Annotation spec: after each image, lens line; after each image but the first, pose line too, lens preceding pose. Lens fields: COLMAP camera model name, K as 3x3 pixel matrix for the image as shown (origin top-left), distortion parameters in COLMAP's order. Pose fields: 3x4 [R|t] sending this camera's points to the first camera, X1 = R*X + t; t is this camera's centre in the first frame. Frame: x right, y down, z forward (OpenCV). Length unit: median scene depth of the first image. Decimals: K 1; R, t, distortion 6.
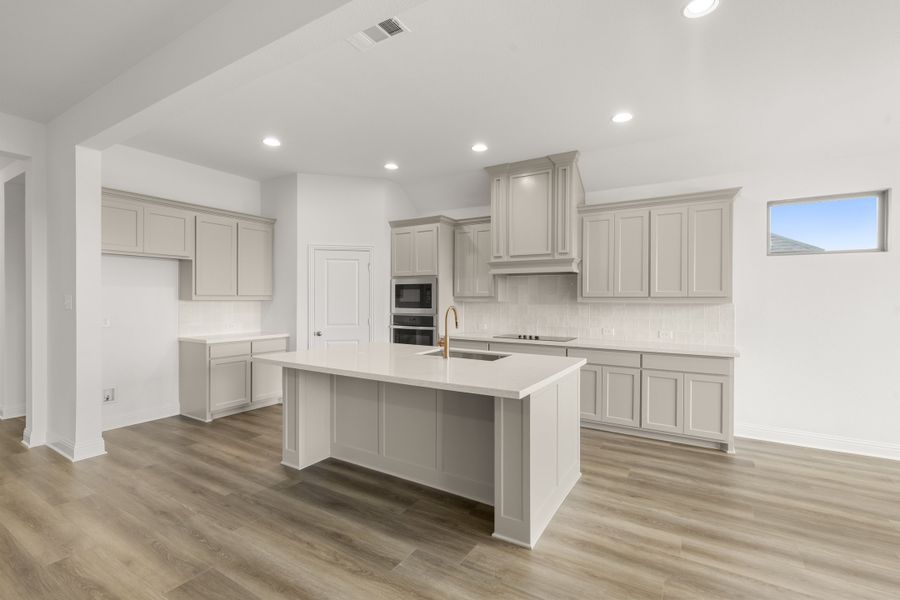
lens RADIAL K [[407.0, 0, 450.2], [0, 407.0, 301.5], [0, 0, 1]] dist [-0.000220, 0.001097]
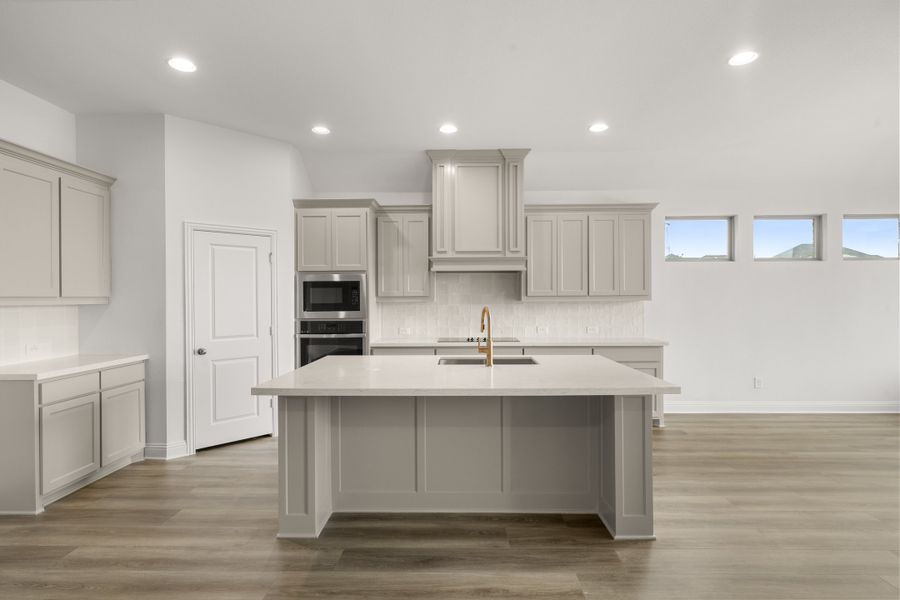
lens RADIAL K [[460.0, 0, 452.2], [0, 460.0, 299.9], [0, 0, 1]] dist [-0.000528, 0.000964]
pose [[0.860784, -0.011024, 0.508851, -0.415233], [0.012776, 0.999918, 0.000052, -0.003985], [-0.508811, 0.006456, 0.860854, 0.124694]]
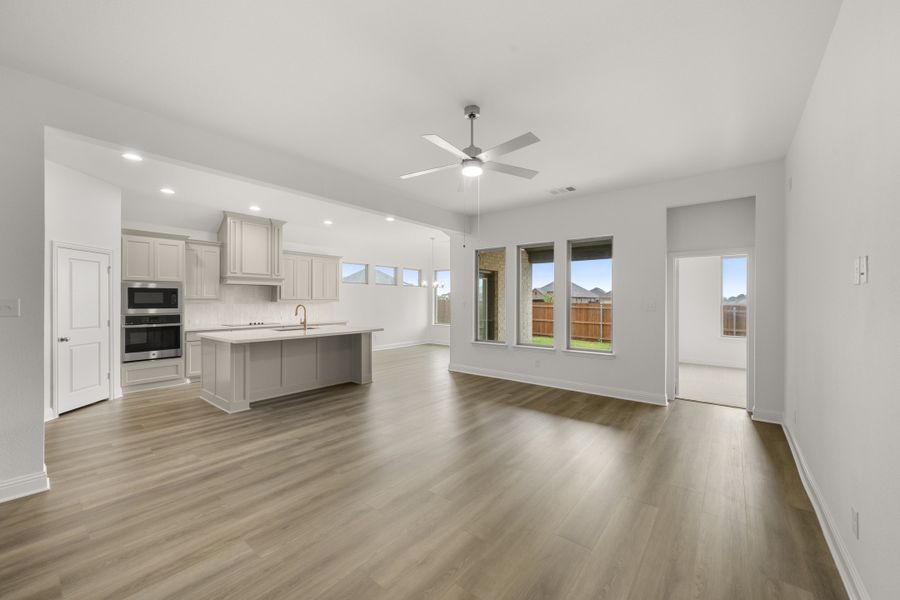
lens RADIAL K [[353.9, 0, 450.6], [0, 353.9, 301.8], [0, 0, 1]] dist [0.000615, -0.000094]
pose [[0.130307, -0.009368, 0.991429, -1.180660], [0.005956, 0.999945, 0.008665, -0.008760], [-0.991456, 0.004776, 0.130355, 0.031914]]
